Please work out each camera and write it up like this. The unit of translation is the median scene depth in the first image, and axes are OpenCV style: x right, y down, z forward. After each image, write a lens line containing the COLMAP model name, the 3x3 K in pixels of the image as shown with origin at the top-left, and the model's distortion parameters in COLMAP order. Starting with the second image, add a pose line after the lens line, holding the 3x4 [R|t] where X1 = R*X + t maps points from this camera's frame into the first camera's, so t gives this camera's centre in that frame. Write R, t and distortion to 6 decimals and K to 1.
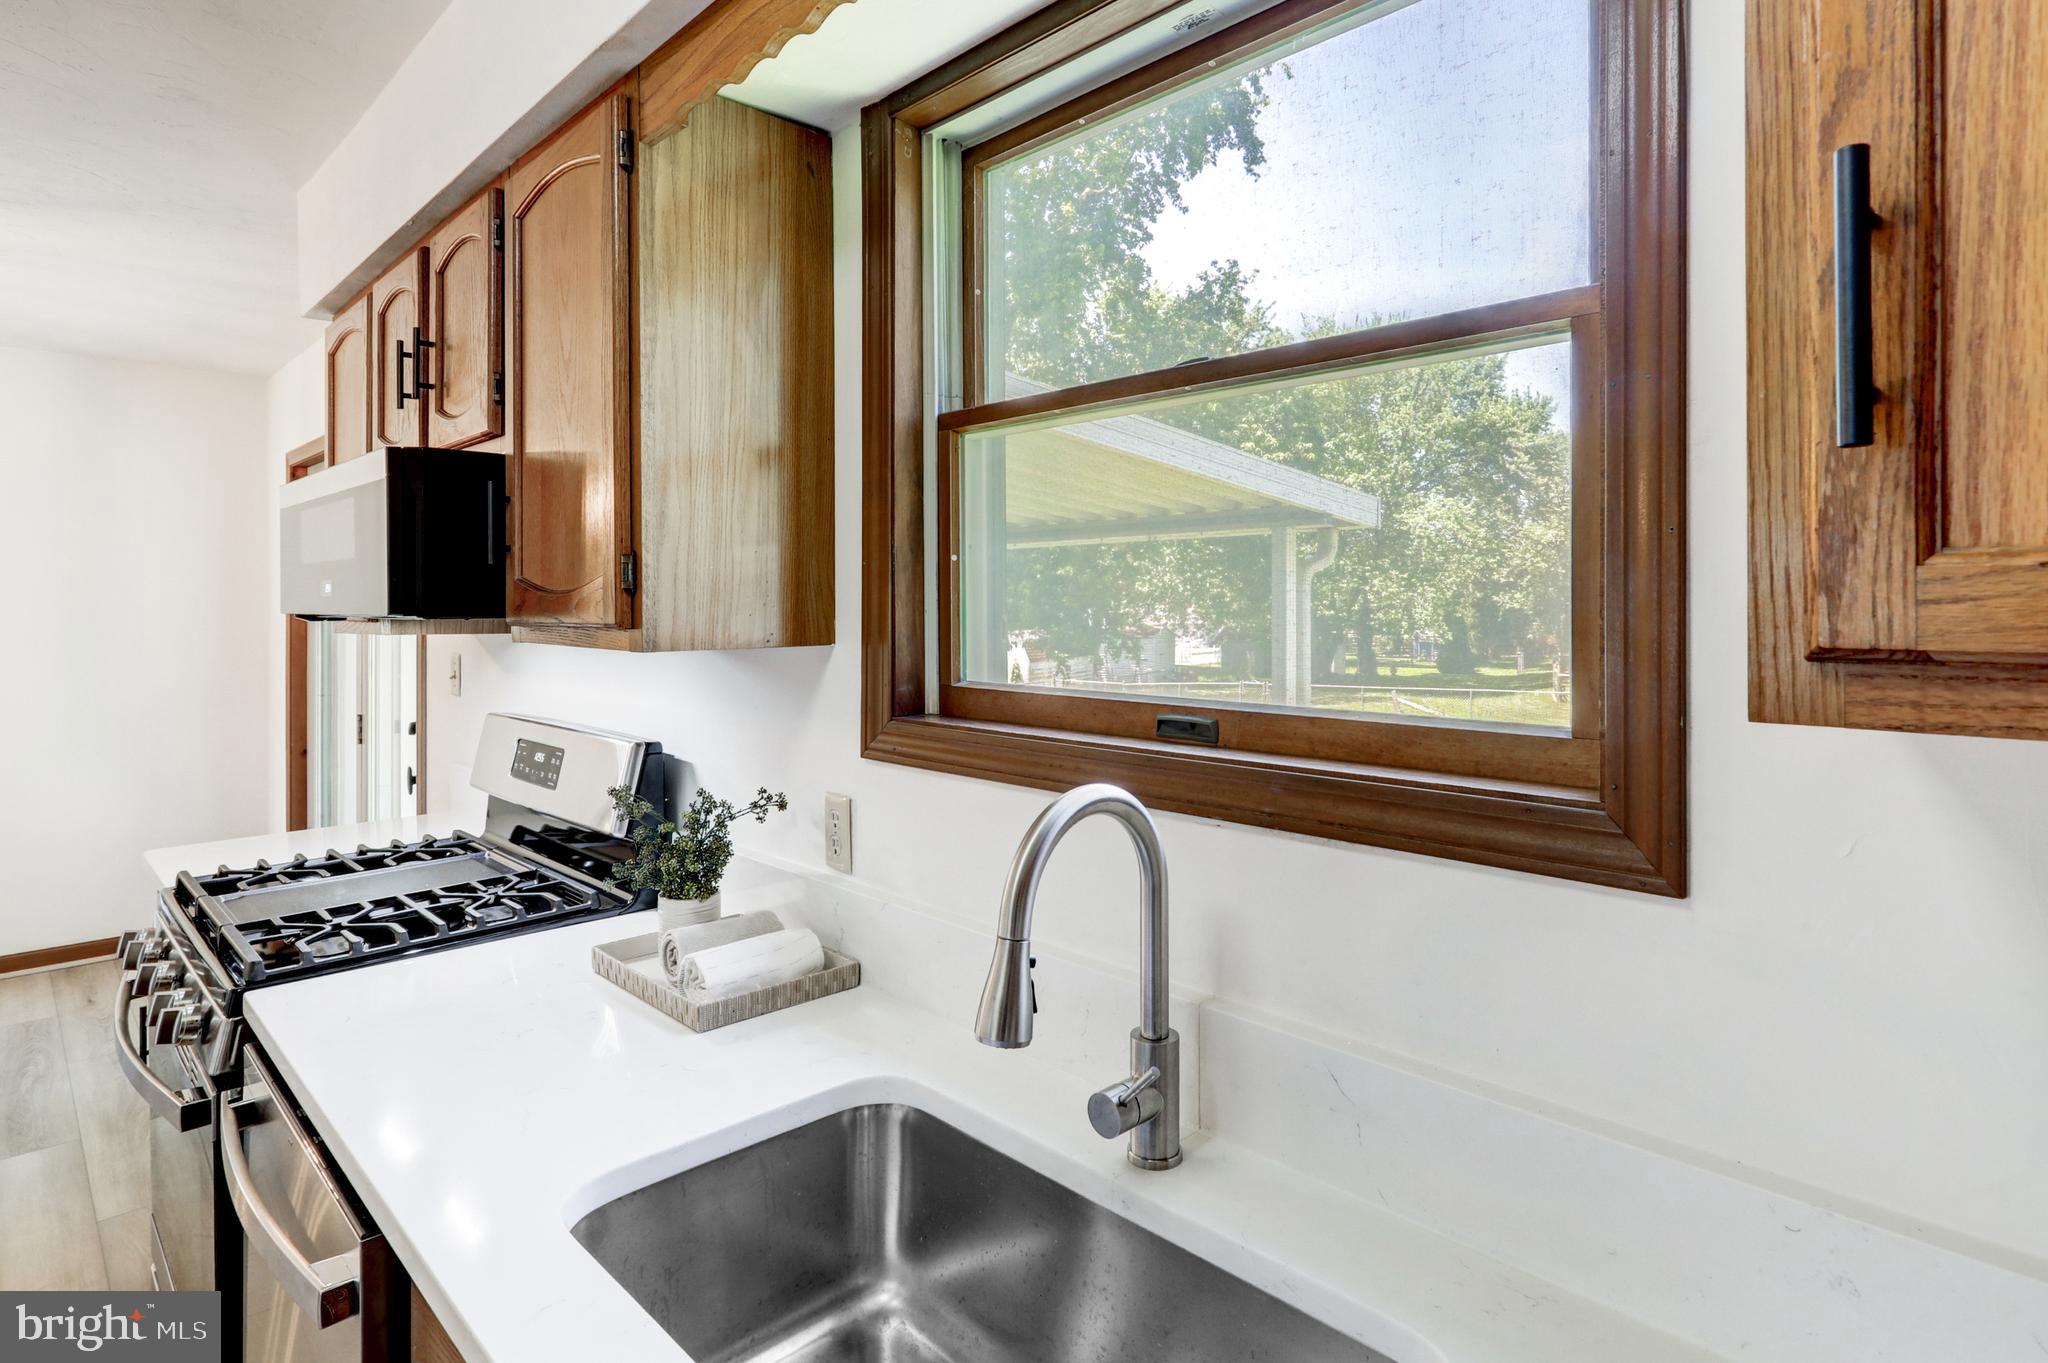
lens RADIAL K [[1068.3, 0, 1026.7], [0, 1068.3, 609.1], [0, 0, 1]] dist [-0.001177, 0.001539]
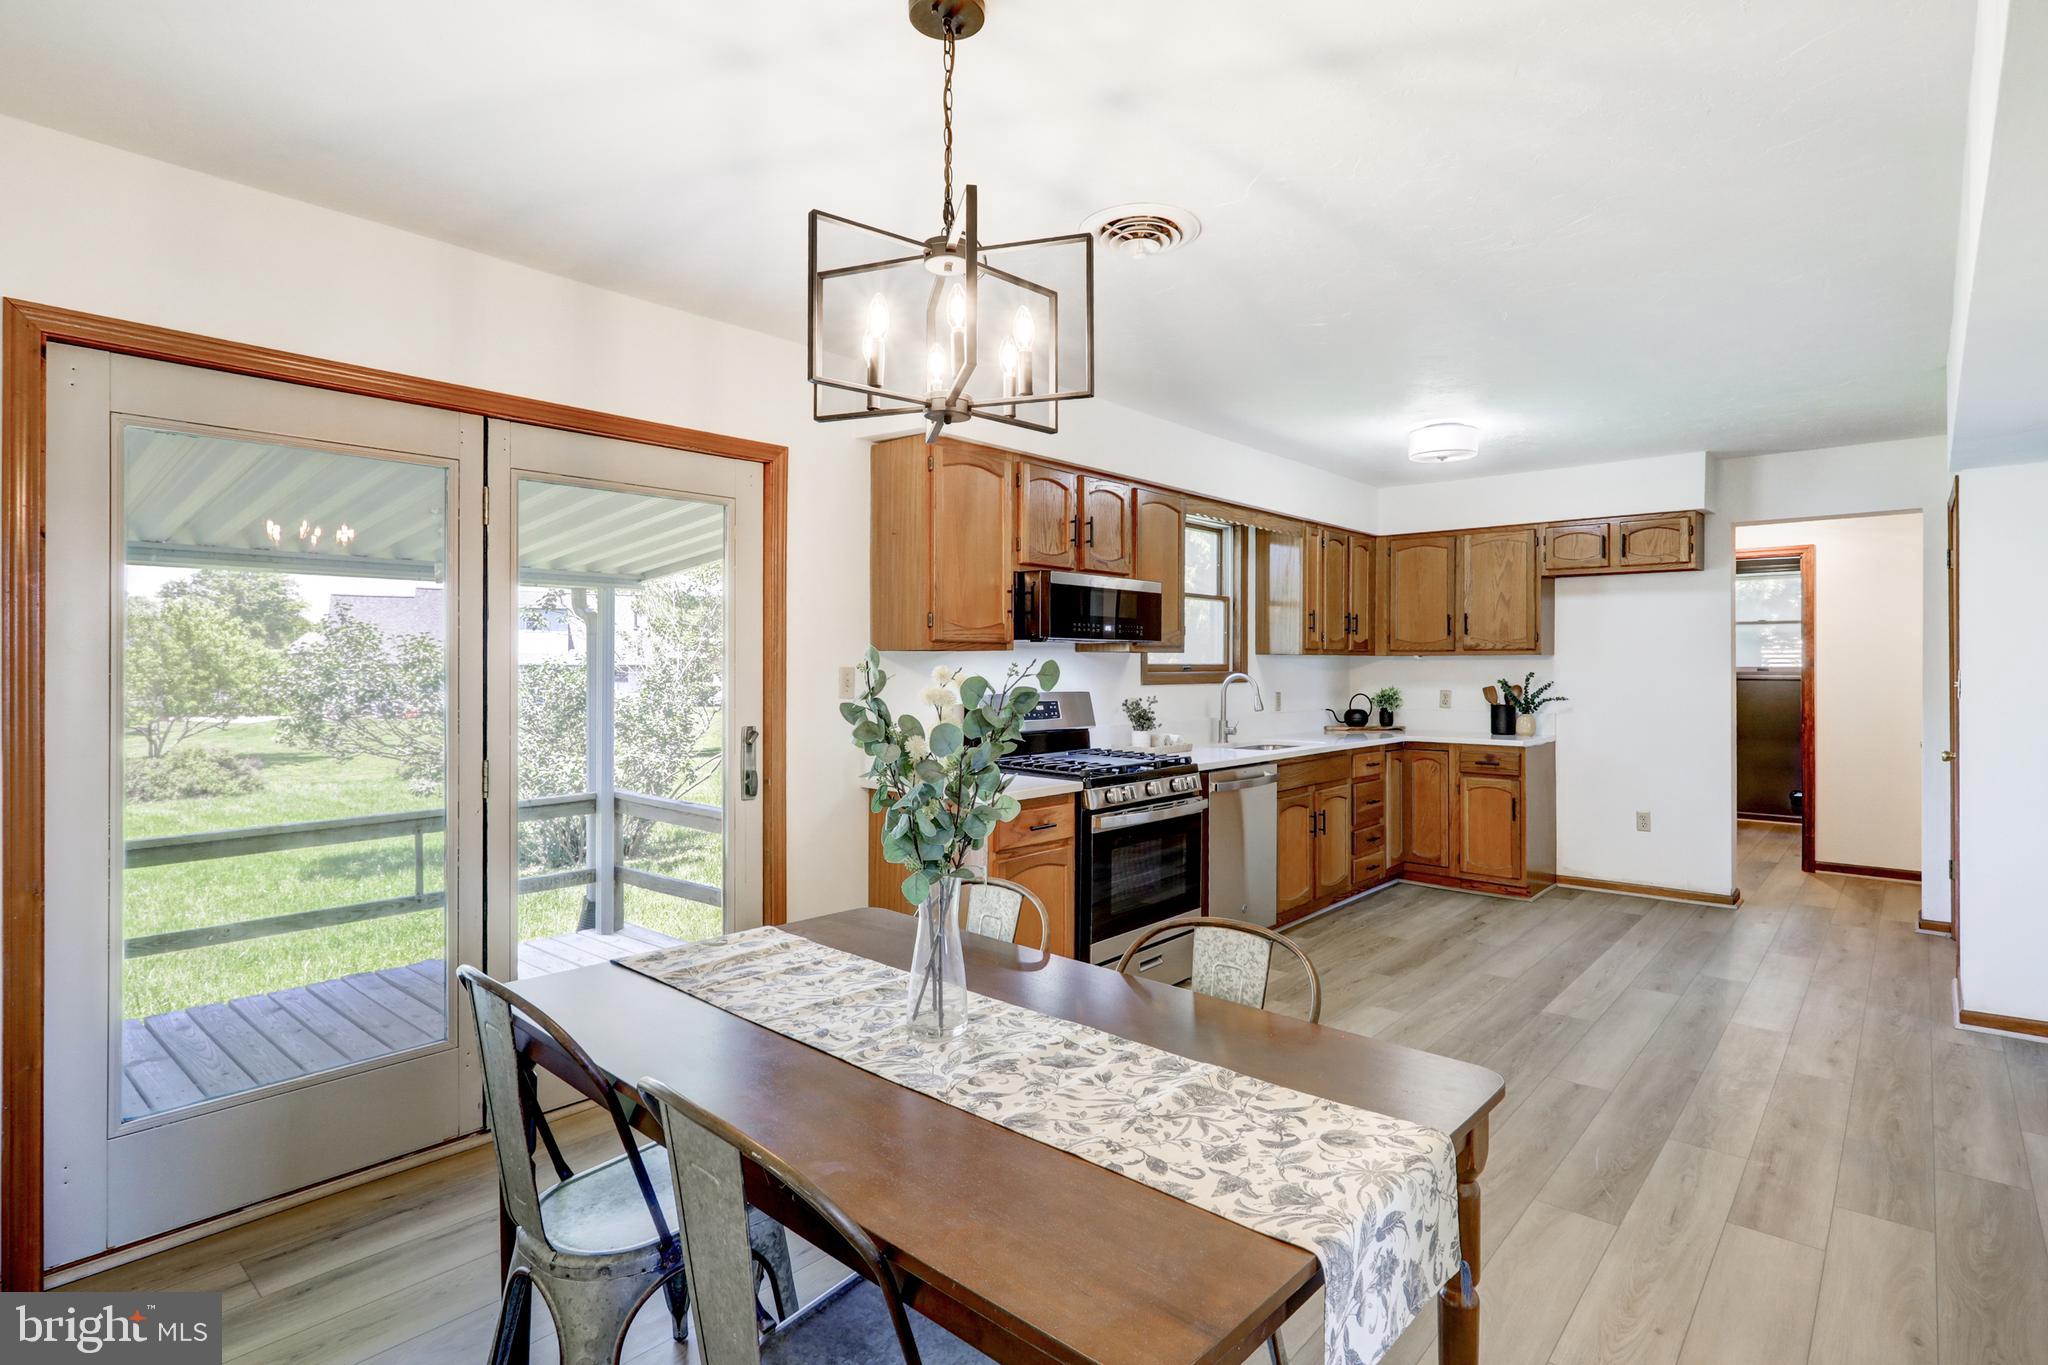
lens RADIAL K [[1038.3, 0, 1029.9], [0, 1038.3, 662.5], [0, 0, 1]] dist [-0.001259, 0.000194]
pose [[-0.079760, 0.000484, 0.996814, -3.008491], [-0.000833, 1.000000, -0.000552, 0.058093], [-0.996814, -0.000875, -0.079760, 1.407099]]
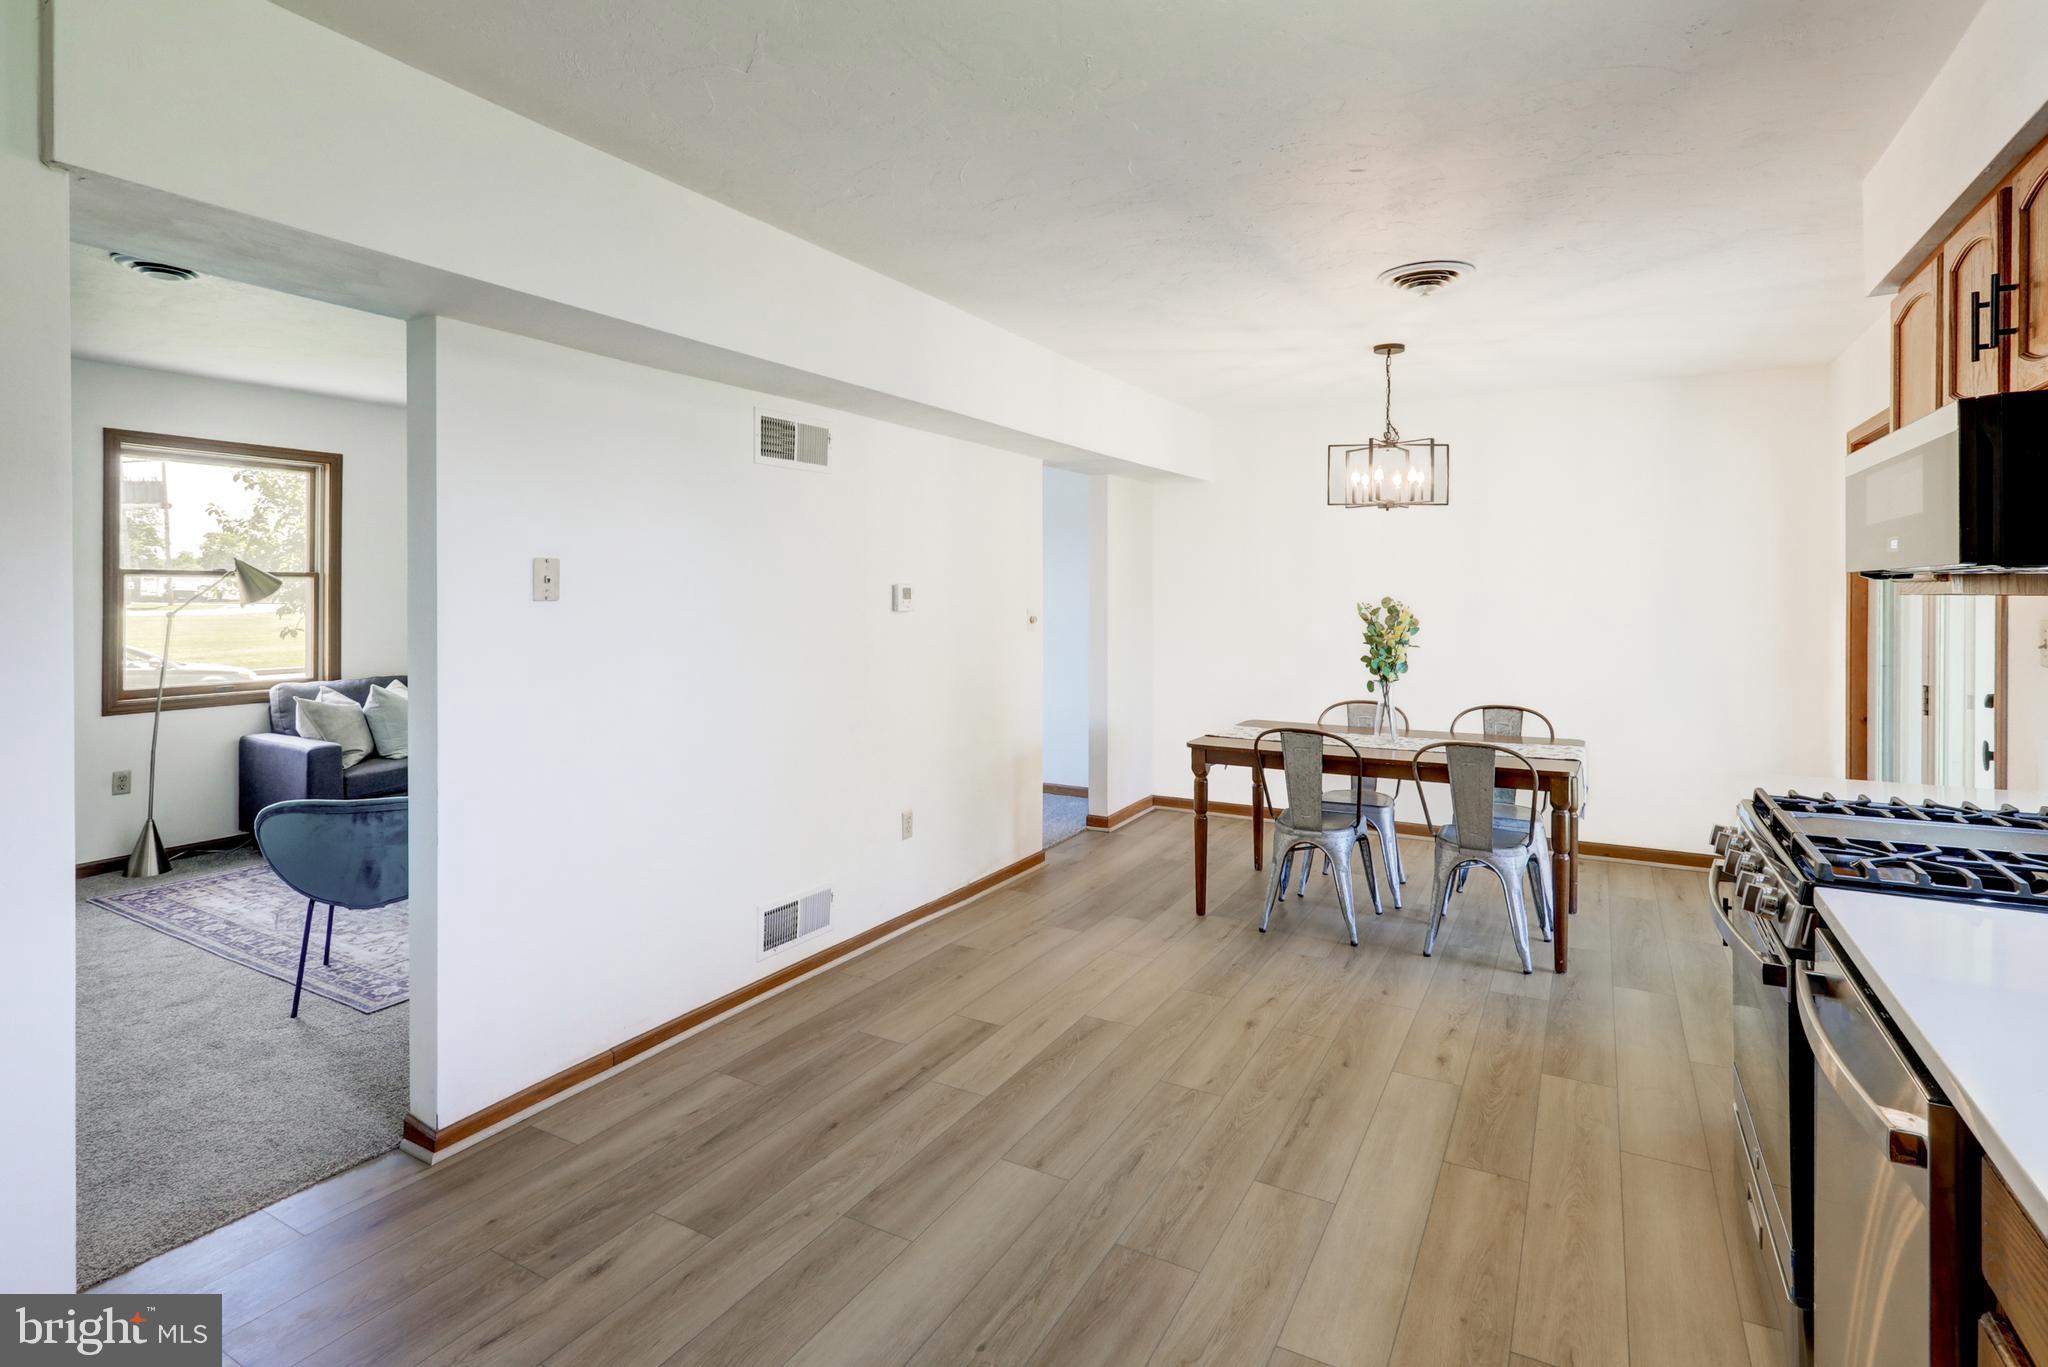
lens RADIAL K [[1010.1, 0, 1040.1], [0, 1010.1, 592.2], [0, 0, 1]] dist [-0.000632, 0.001421]
pose [[0.288785, 0.001998, -0.957392, 0.066254], [-0.003798, 0.999992, 0.000941, 0.031792], [0.957386, 0.003364, 0.288790, -0.109034]]
